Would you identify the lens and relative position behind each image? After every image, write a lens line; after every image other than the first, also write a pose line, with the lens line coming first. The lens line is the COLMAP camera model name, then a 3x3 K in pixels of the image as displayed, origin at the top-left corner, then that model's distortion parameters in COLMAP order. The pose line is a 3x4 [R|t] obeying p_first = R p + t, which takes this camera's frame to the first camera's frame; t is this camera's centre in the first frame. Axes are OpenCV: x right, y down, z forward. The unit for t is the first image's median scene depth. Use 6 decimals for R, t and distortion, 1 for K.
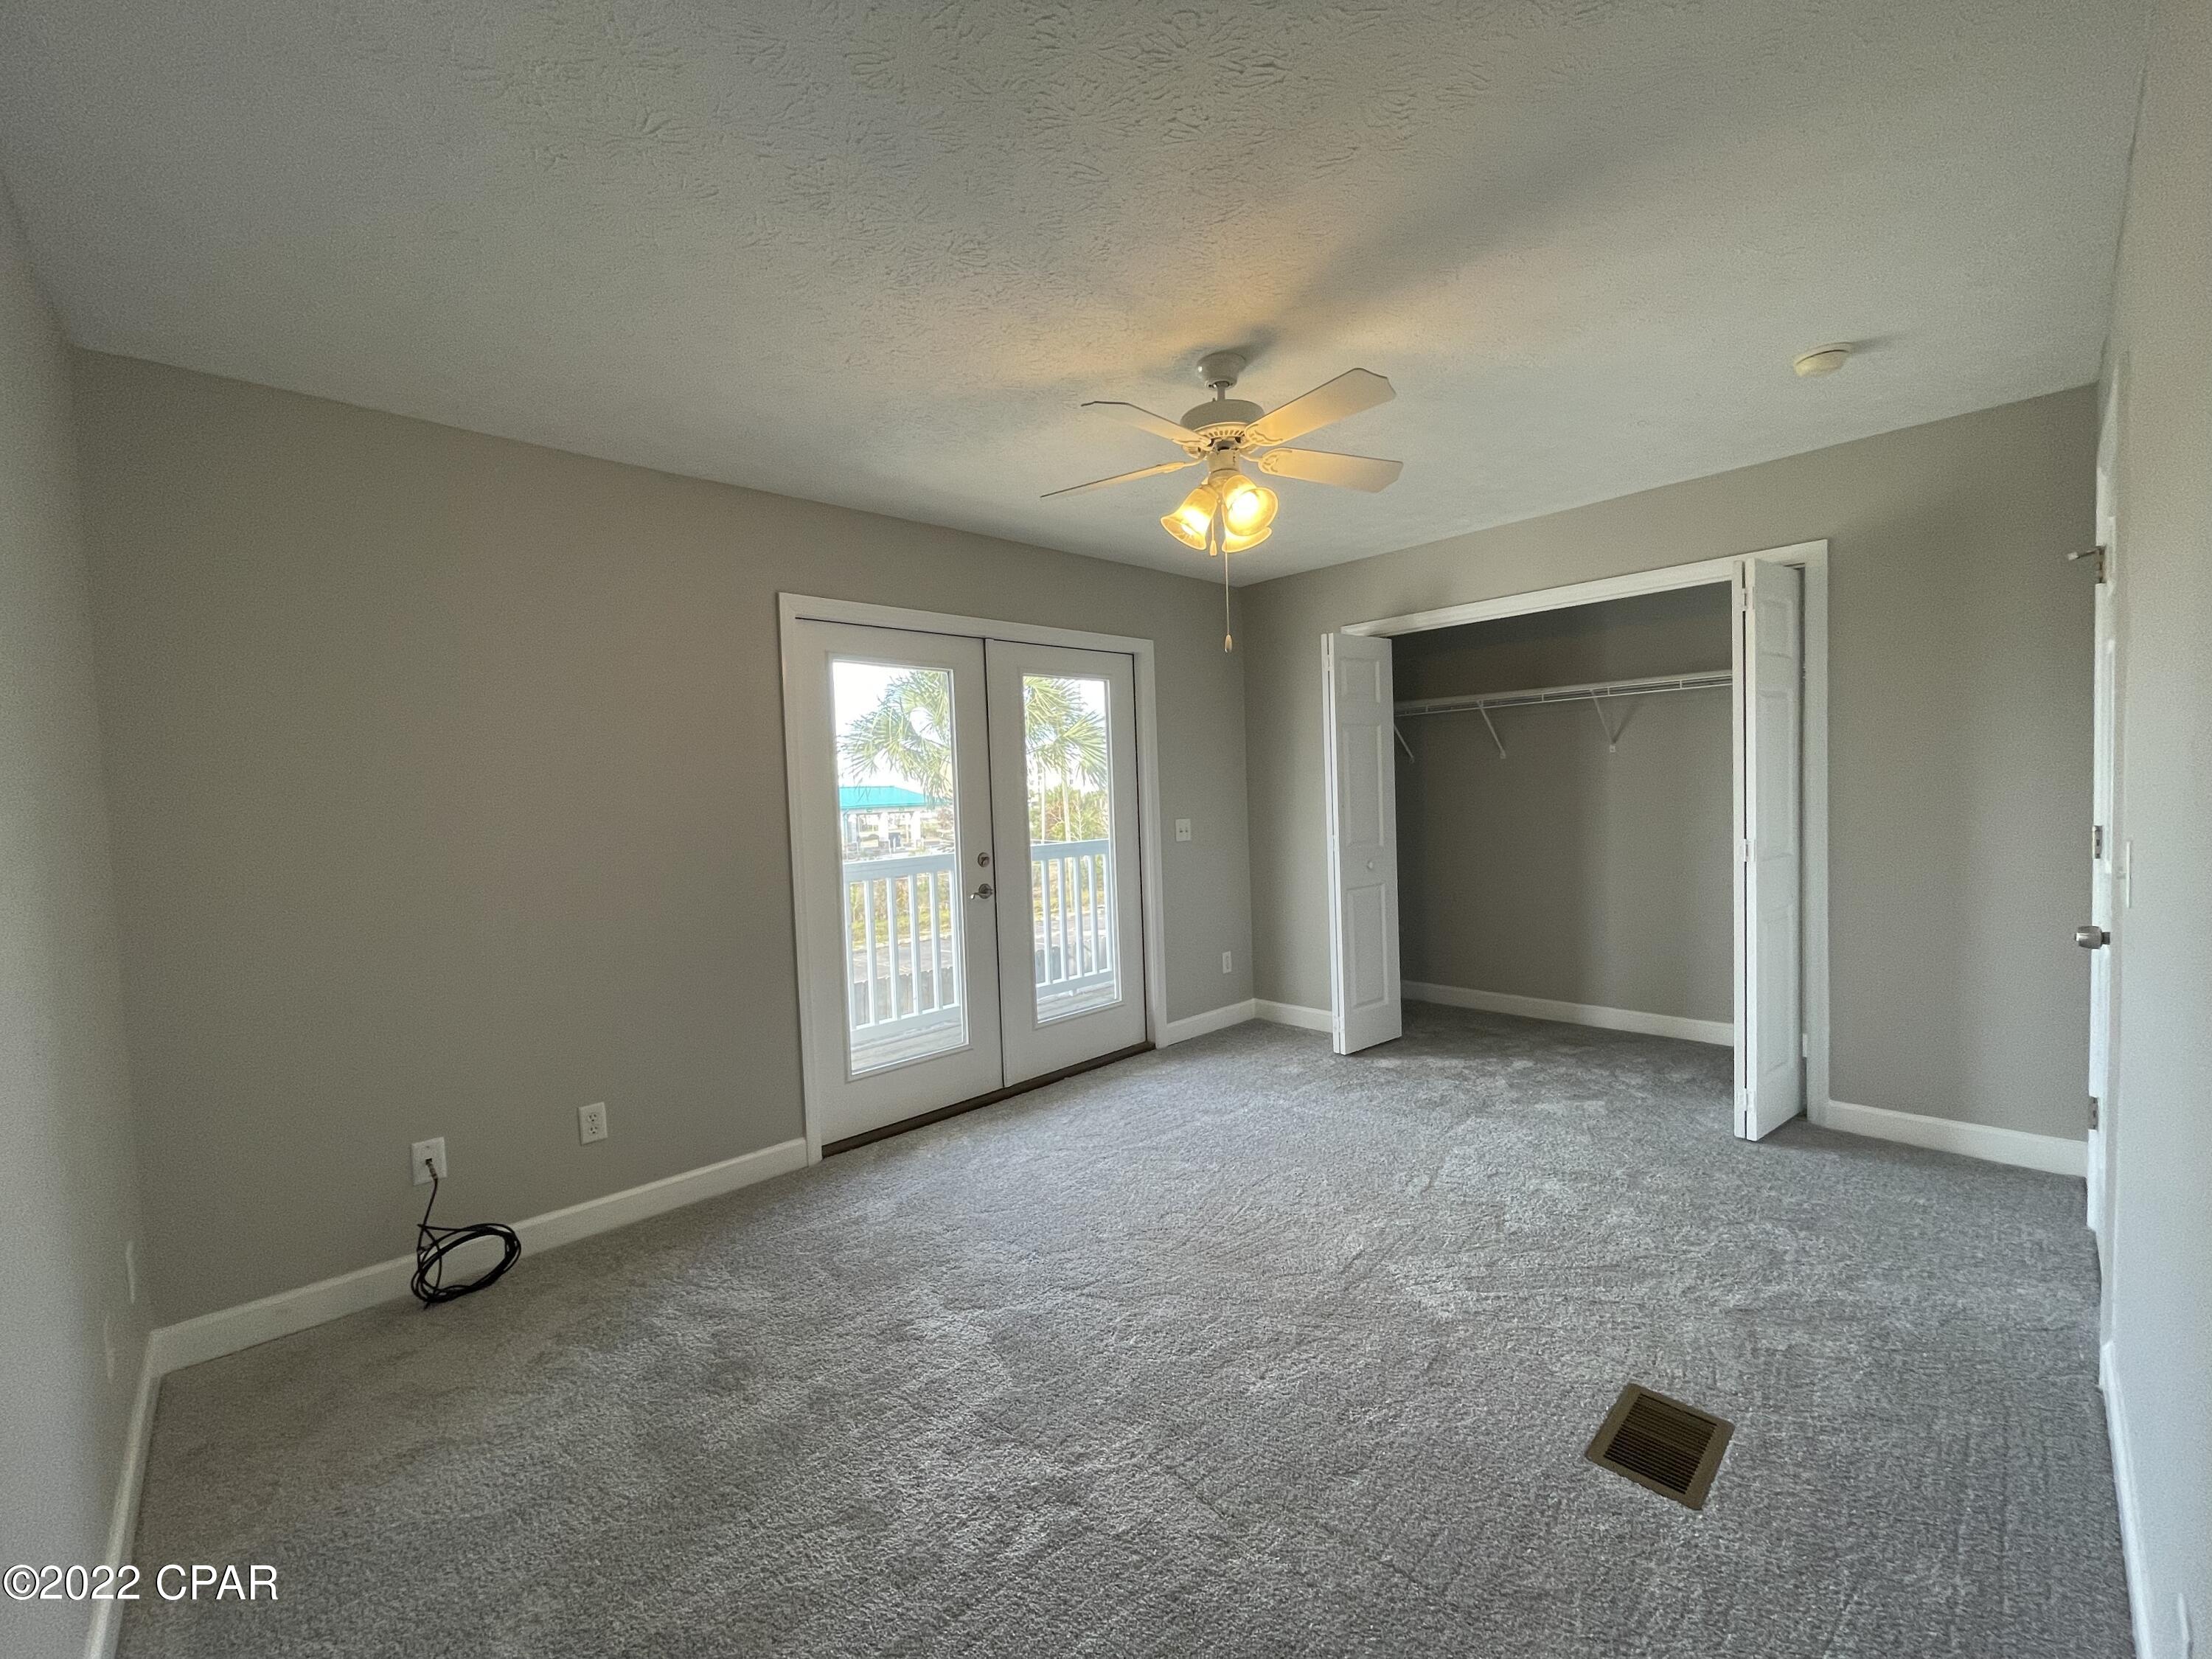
lens RADIAL K [[893.1, 0, 1108.0], [0, 893.1, 830.1], [0, 0, 1]] dist [-0.000111, 0.000010]
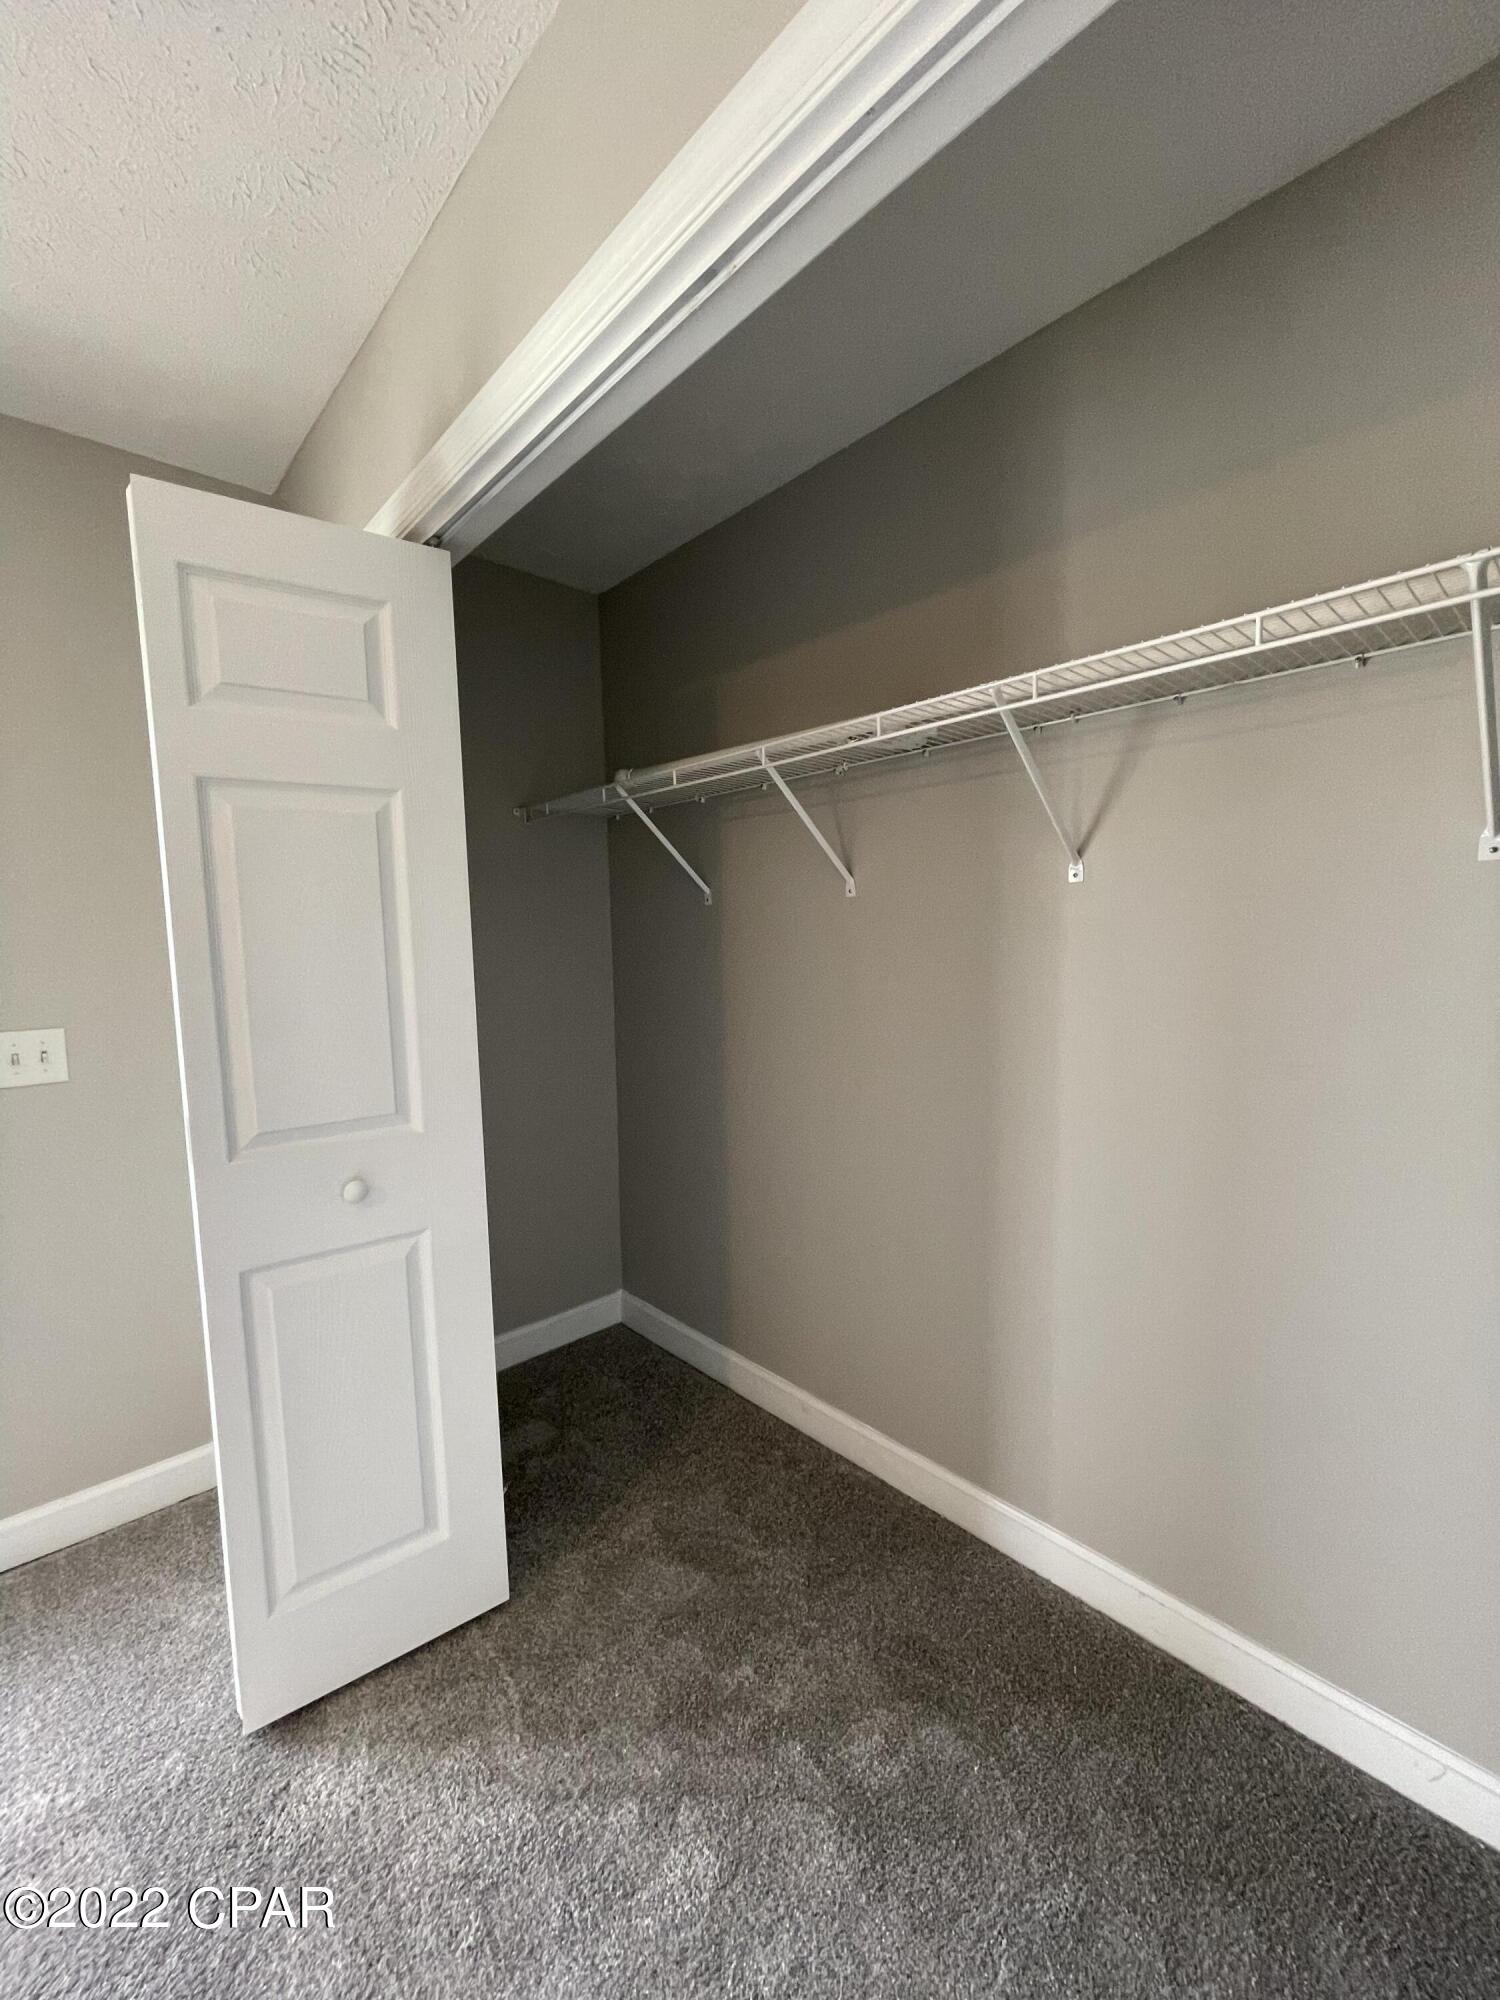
lens RADIAL K [[807.5, 0, 749.0], [0, 807.5, 1000.3], [0, 0, 1]] dist [-0.000111, 0.000010]
pose [[0.999485, 0.015453, -0.028117, 0.437310], [-0.014519, 0.999346, 0.033125, -0.046564], [0.028610, -0.032700, 0.999056, 0.651898]]
